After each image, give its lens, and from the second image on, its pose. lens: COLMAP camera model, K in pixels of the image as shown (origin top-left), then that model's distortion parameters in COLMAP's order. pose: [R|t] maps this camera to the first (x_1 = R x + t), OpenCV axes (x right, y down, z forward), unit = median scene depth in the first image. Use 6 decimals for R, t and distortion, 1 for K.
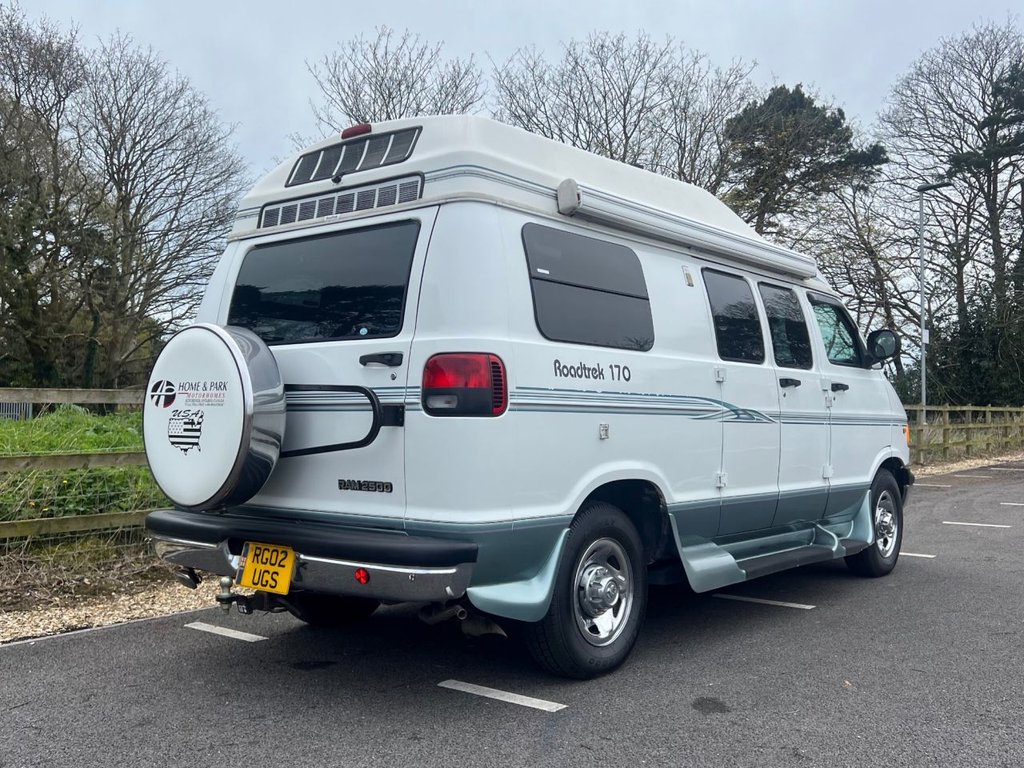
lens RADIAL K [[1010.5, 0, 521.4], [0, 1010.5, 351.3], [0, 0, 1]] dist [0.126149, -0.252650]
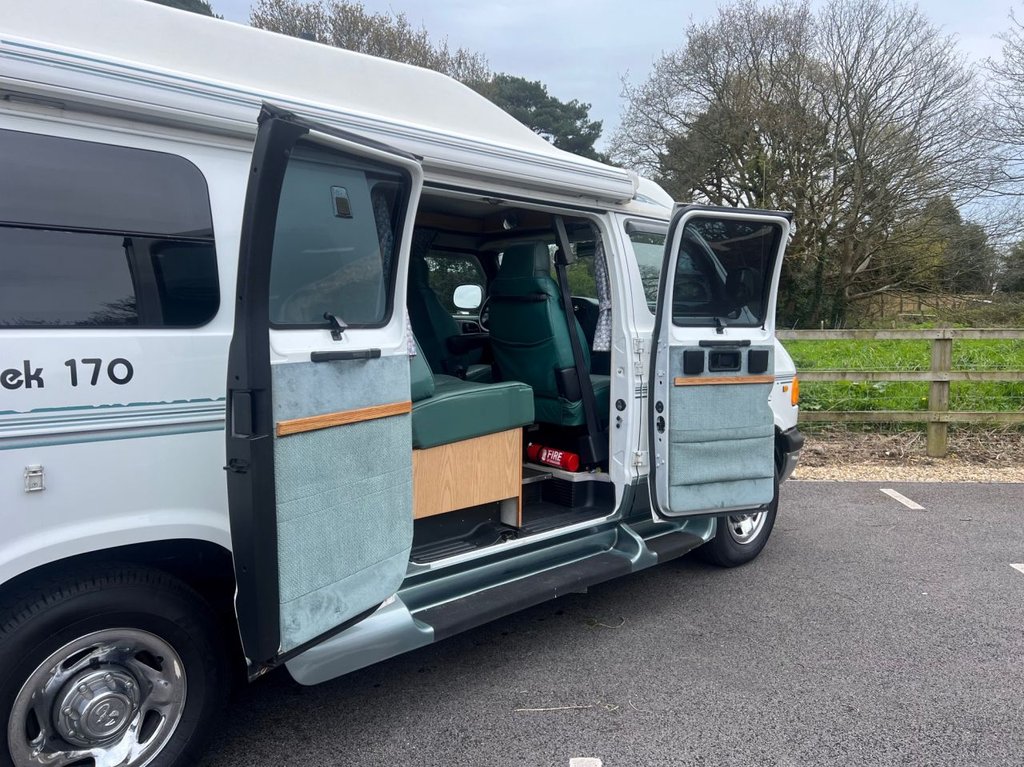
lens RADIAL K [[783.4, 0, 509.6], [0, 783.4, 385.8], [0, 0, 1]] dist [0.076397, -0.099273]
pose [[0.990502, 0.008626, -0.137227, 0.410519], [0.012271, 0.988502, 0.150712, -0.038499], [0.136949, -0.150964, 0.979007, 0.594928]]
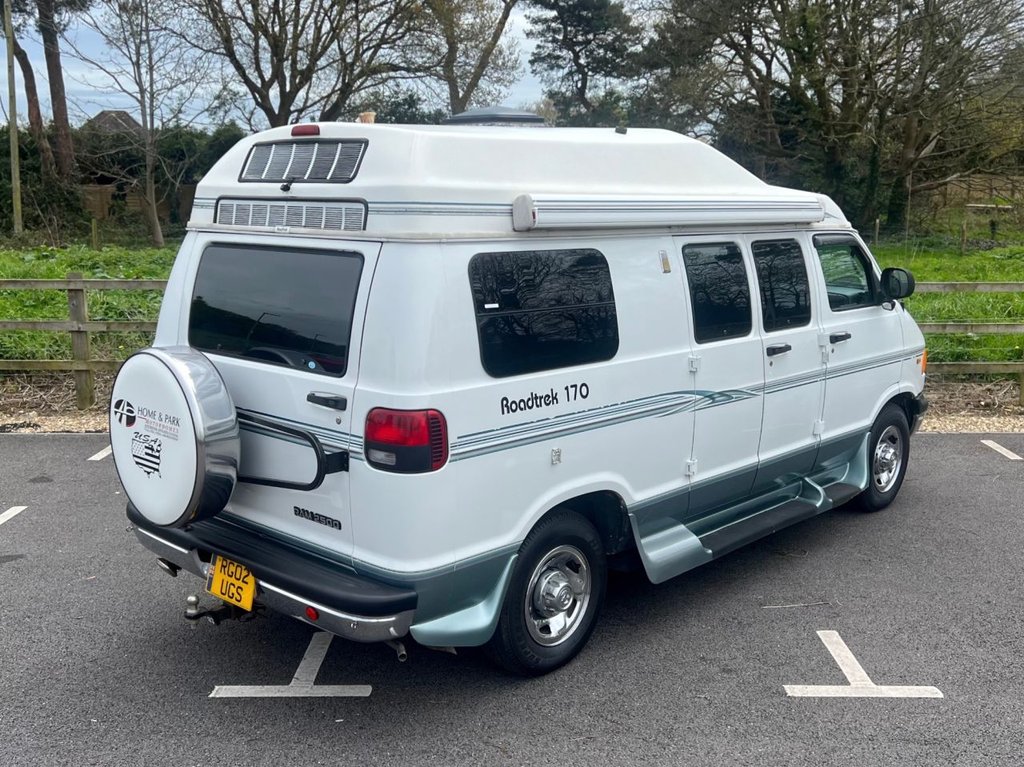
lens RADIAL K [[1068.4, 0, 519.4], [0, 1068.4, 381.2], [0, 0, 1]] dist [0.155868, -0.353619]
pose [[0.998022, 0.013119, -0.061487, 0.108902], [0.001766, 0.971754, 0.235988, -0.243287], [0.062846, -0.235629, 0.969809, -0.017673]]
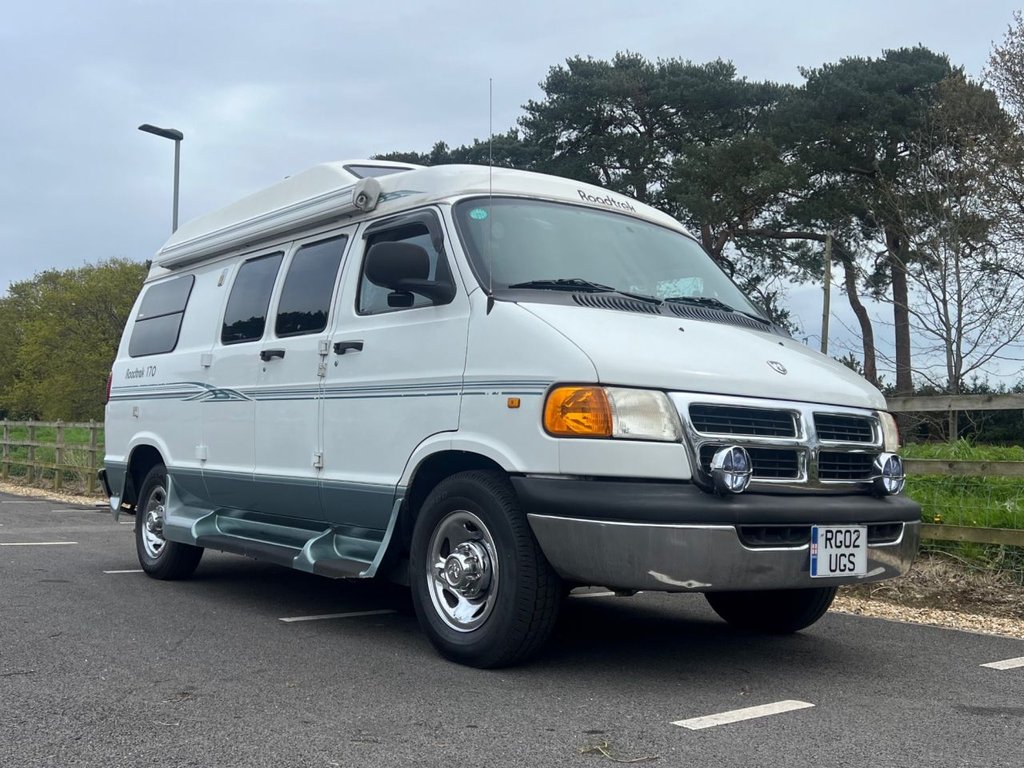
lens RADIAL K [[1039.7, 0, 500.5], [0, 1039.7, 388.9], [0, 0, 1]] dist [0.128734, -0.231700]
pose [[-0.224544, -0.077713, -0.971360, 1.485210], [0.027805, 0.995898, -0.086104, 0.194680], [0.974067, -0.046343, -0.221462, 1.872054]]
